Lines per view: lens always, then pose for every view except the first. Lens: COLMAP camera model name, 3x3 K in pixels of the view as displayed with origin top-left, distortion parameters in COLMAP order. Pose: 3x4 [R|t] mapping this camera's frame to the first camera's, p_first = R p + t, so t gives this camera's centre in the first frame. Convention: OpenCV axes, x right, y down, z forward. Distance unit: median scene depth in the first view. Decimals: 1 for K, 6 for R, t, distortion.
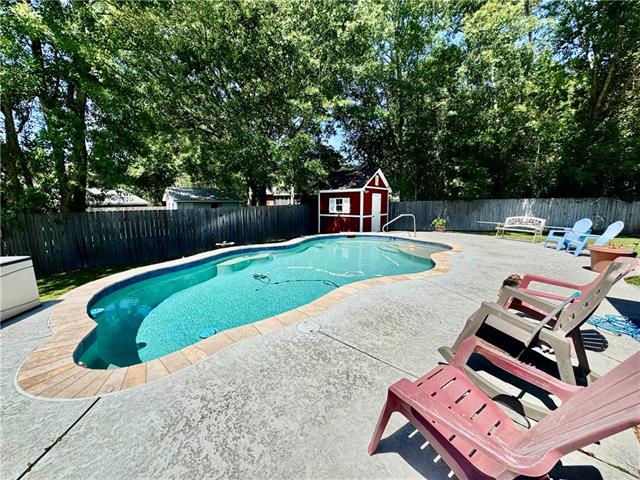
lens RADIAL K [[254.7, 0, 320.0], [0, 254.7, 238.6], [0, 0, 1]] dist [-0.001797, 0.000387]
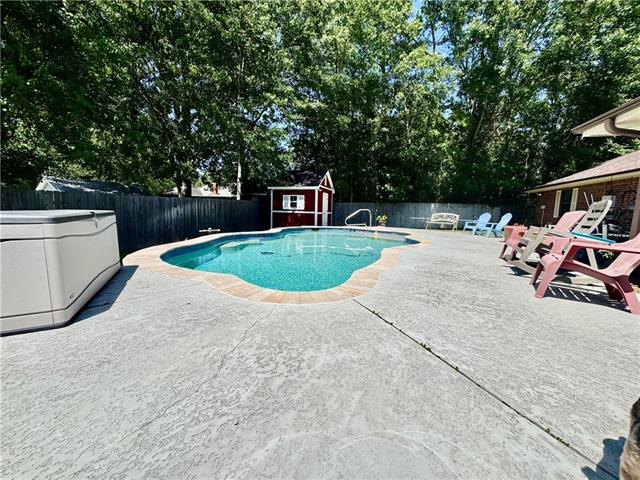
lens RADIAL K [[254.7, 0, 316.5], [0, 254.7, 238.9], [0, 0, 1]] dist [-0.001797, 0.000387]
pose [[0.942205, -0.007425, 0.334954, -0.193286], [0.016269, 0.999589, -0.023607, 0.048888], [-0.334641, 0.027692, 0.941939, -0.013666]]
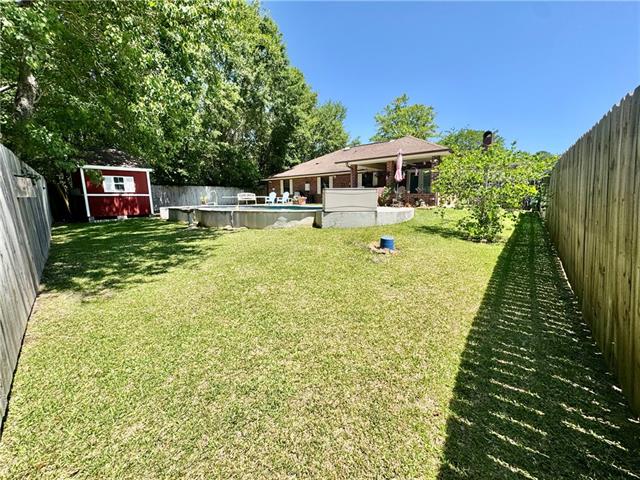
lens RADIAL K [[254.7, 0, 318.5], [0, 254.7, 241.9], [0, 0, 1]] dist [-0.001797, 0.000387]
pose [[0.065765, -0.169823, 0.983278, -0.881774], [0.150078, 0.975885, 0.158509, 0.044678], [-0.986484, 0.137144, 0.089666, 0.210651]]
